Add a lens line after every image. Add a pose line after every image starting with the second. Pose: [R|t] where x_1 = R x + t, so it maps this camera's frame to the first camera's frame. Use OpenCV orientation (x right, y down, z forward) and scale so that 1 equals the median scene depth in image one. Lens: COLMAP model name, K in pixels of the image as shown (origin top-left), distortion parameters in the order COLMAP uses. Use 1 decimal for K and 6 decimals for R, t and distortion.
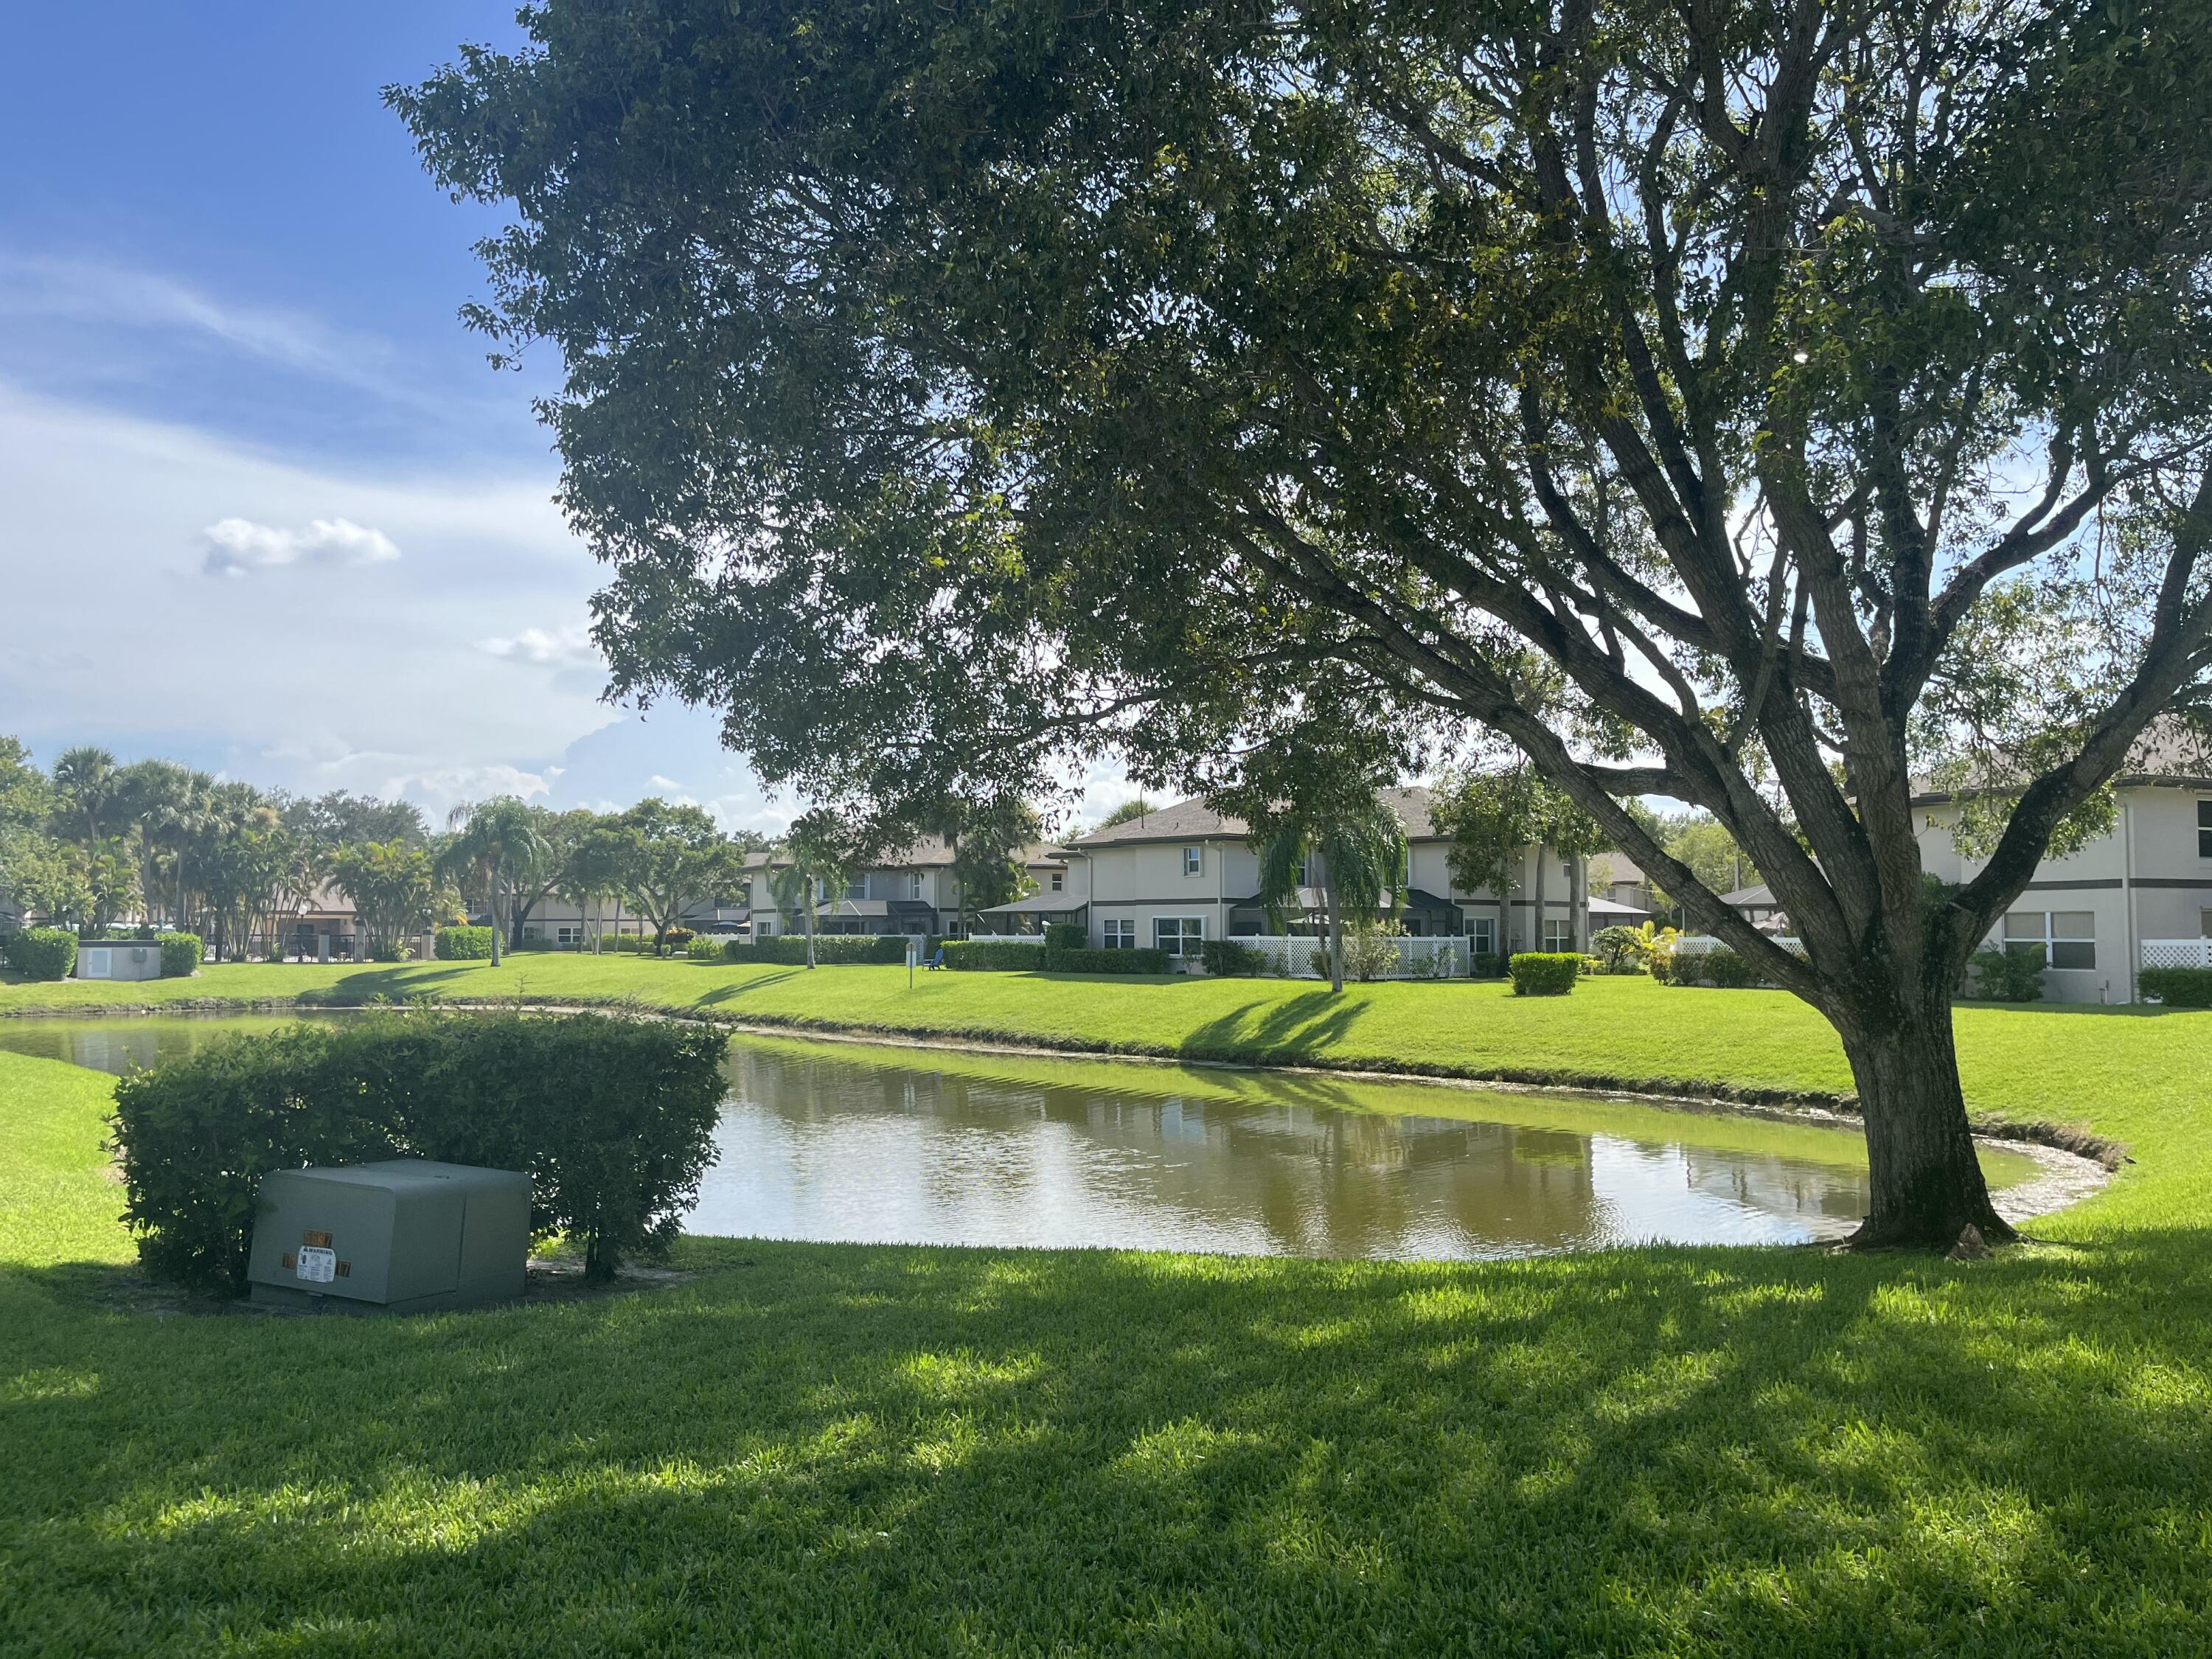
lens RADIAL K [[1630.2, 0, 1106.0], [0, 1630.2, 829.5], [0, 0, 1]] dist [0.063217, -0.052962]
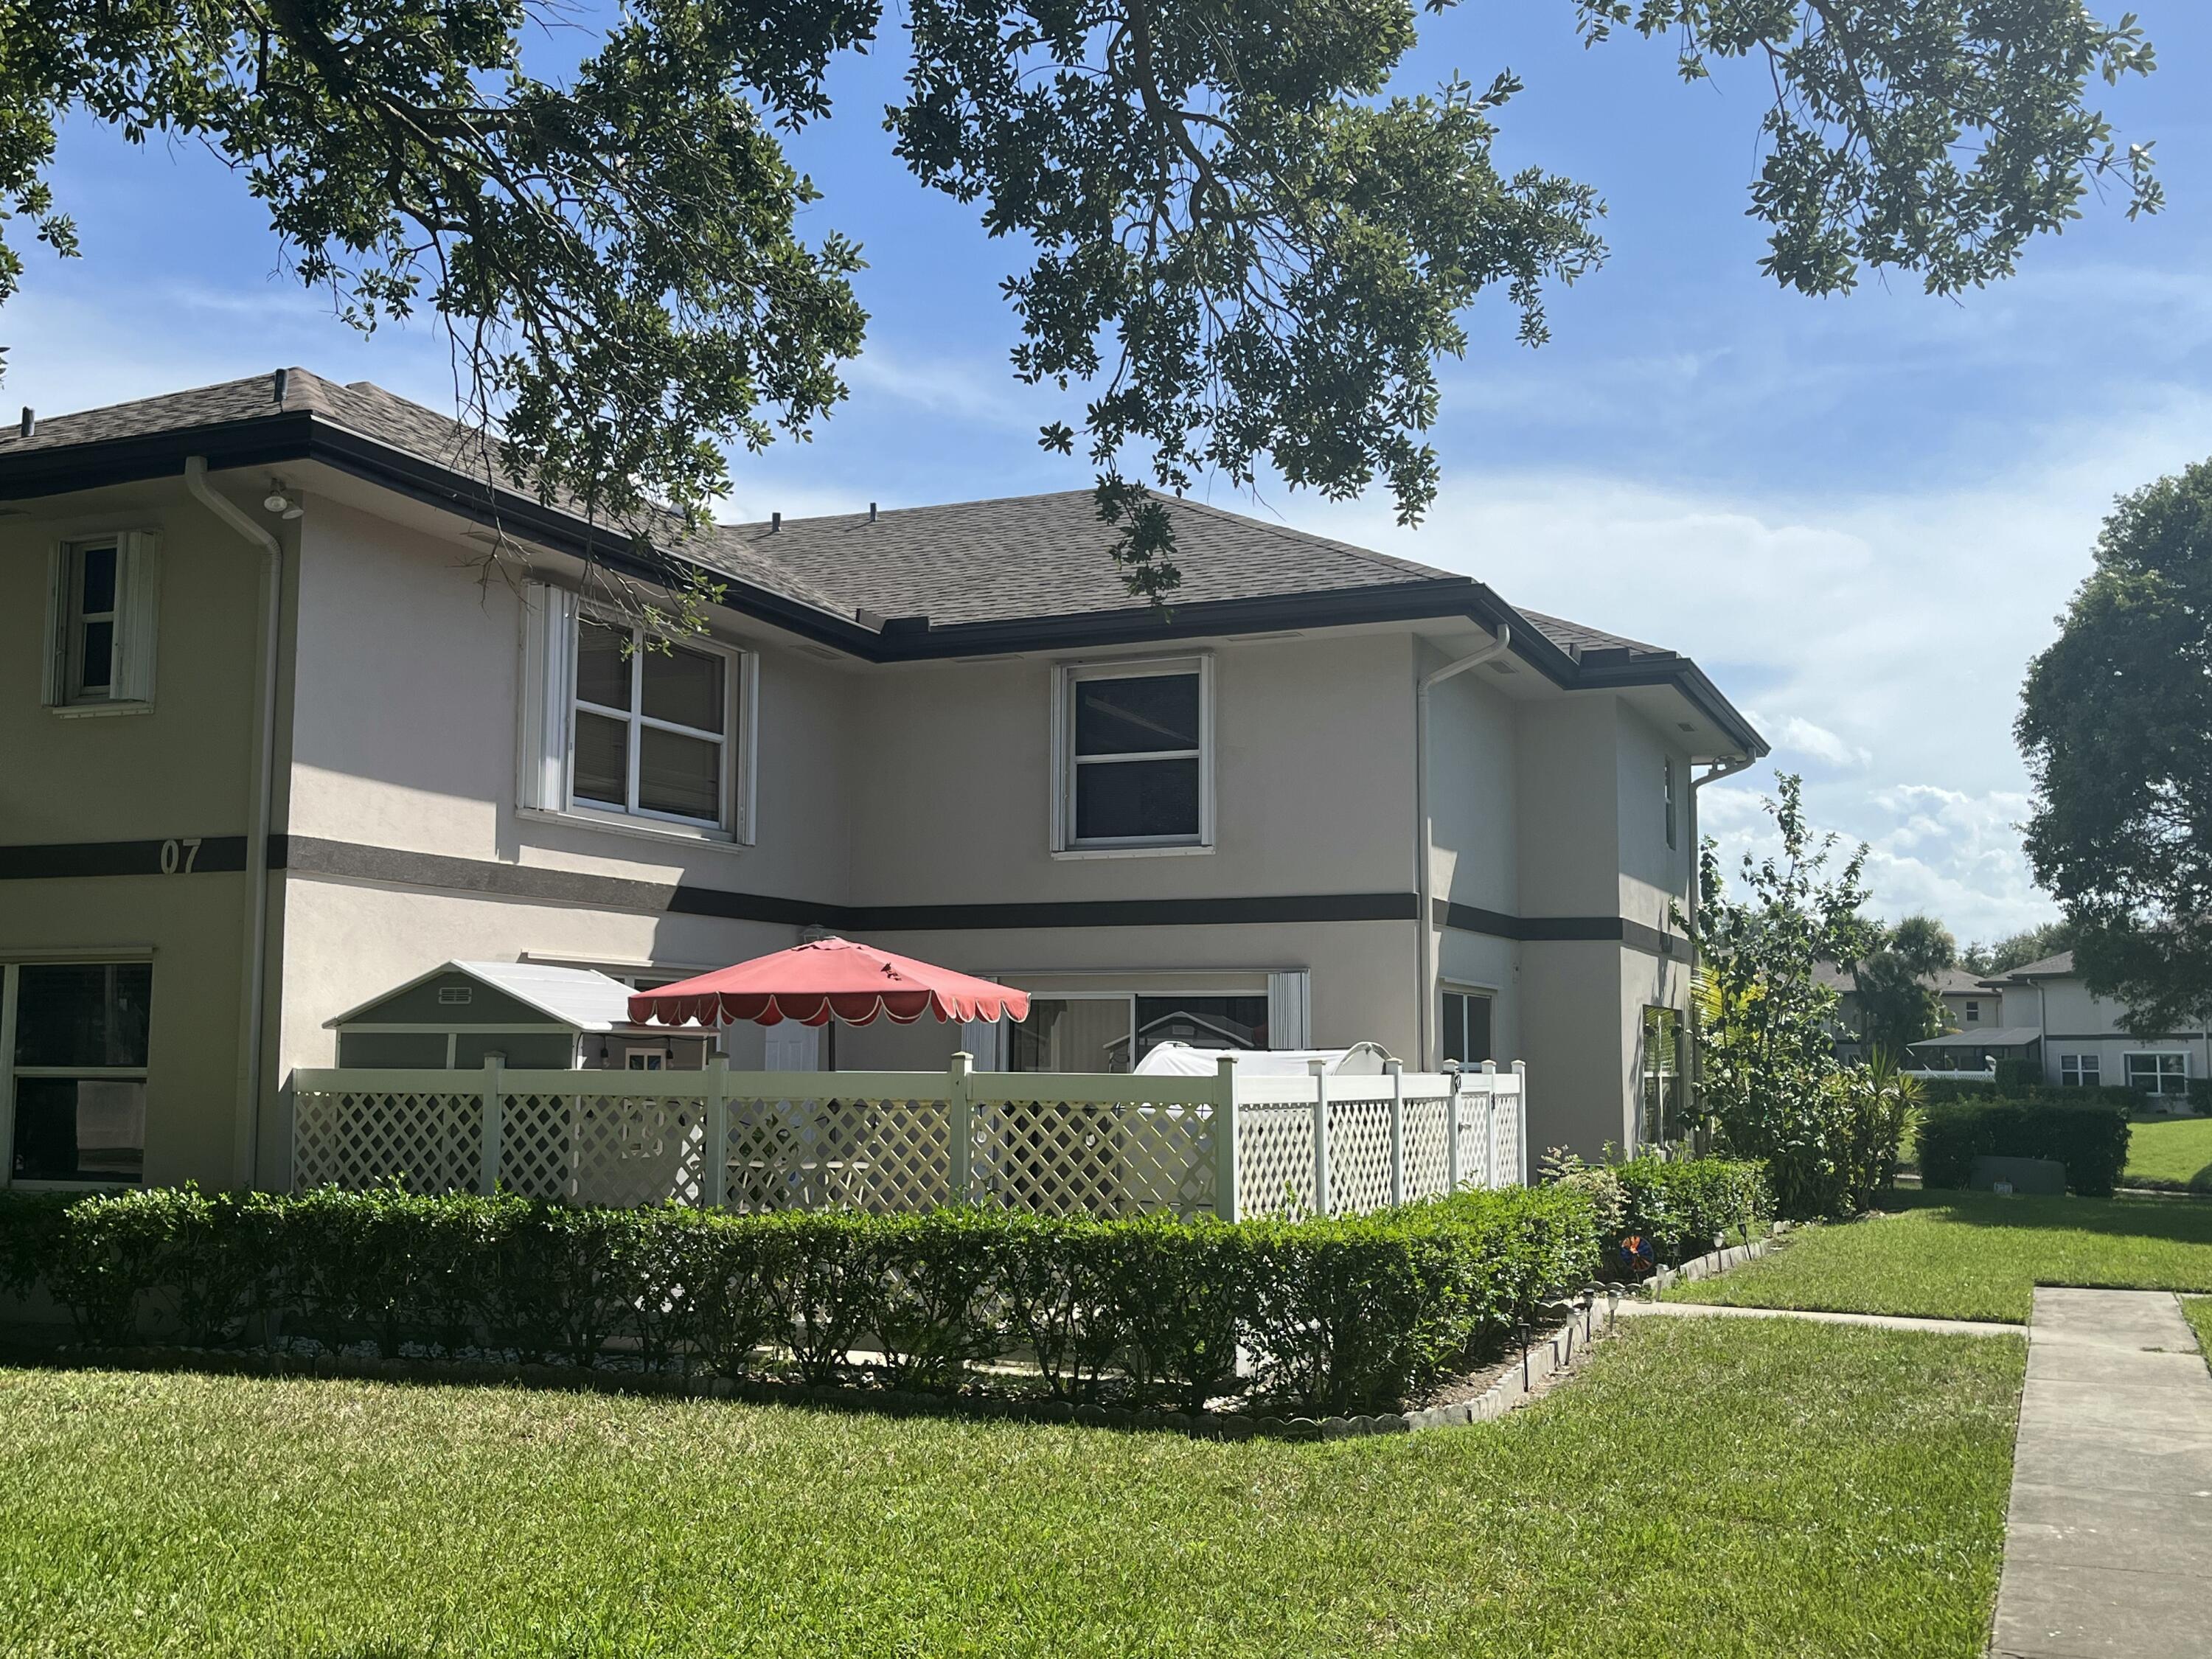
lens RADIAL K [[2231.9, 0, 1106.0], [0, 2231.9, 829.5], [0, 0, 1]] dist [0.157960, -0.481721]
pose [[0.945410, -0.029548, -0.324541, -0.106601], [0.016401, 0.998933, -0.043171, -0.030212], [0.325470, 0.035491, 0.944886, -0.459724]]
